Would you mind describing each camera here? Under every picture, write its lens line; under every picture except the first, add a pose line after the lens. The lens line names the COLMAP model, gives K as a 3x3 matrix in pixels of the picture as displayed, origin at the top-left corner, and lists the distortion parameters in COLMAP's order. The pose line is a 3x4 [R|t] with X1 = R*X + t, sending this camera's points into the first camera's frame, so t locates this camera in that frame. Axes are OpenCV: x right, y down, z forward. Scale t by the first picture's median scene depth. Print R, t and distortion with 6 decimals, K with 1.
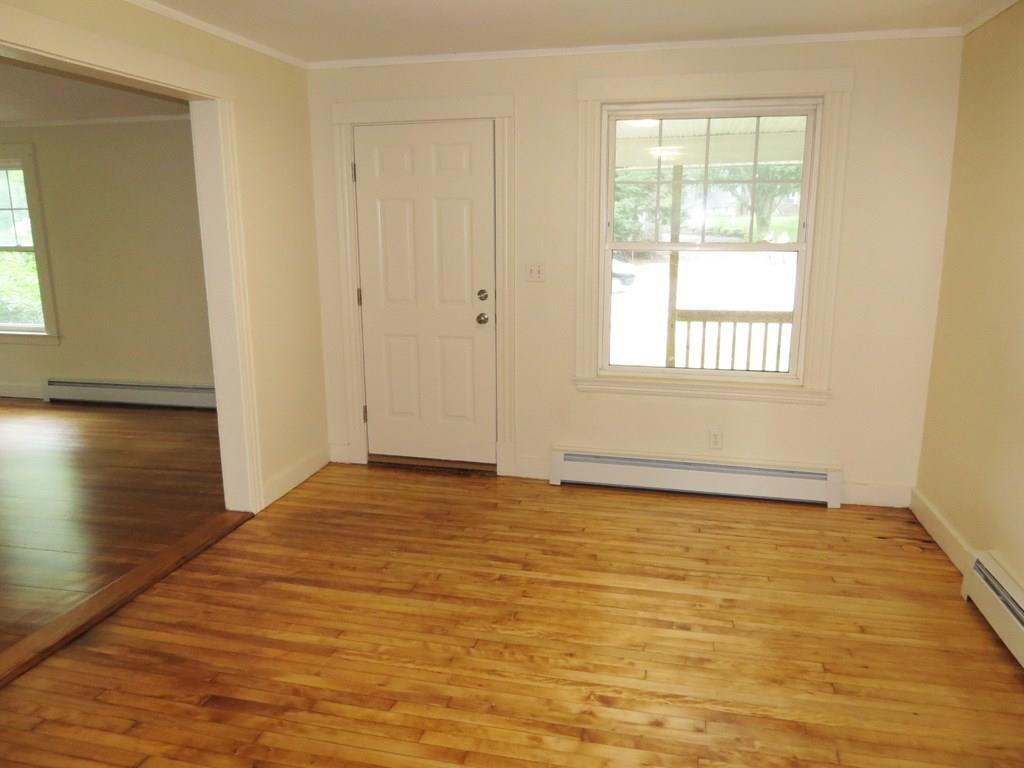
lens RADIAL K [[740.1, 0, 511.3], [0, 740.1, 384.8], [0, 0, 1]] dist [-0.025406, 0.010326]
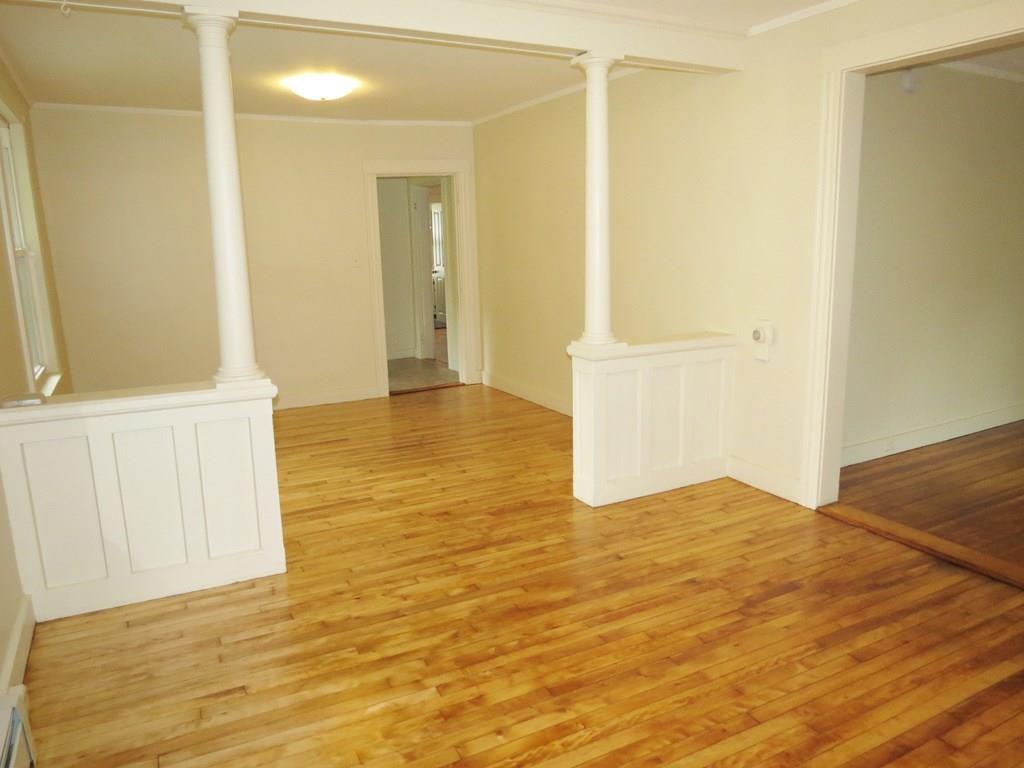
lens RADIAL K [[740.1, 0, 509.7], [0, 740.1, 386.0], [0, 0, 1]] dist [-0.025406, 0.010326]
pose [[-0.756629, 0.152267, -0.635867, 0.636088], [-0.116182, 0.925720, 0.359923, -0.248284], [0.643439, 0.346205, -0.682736, 1.326318]]
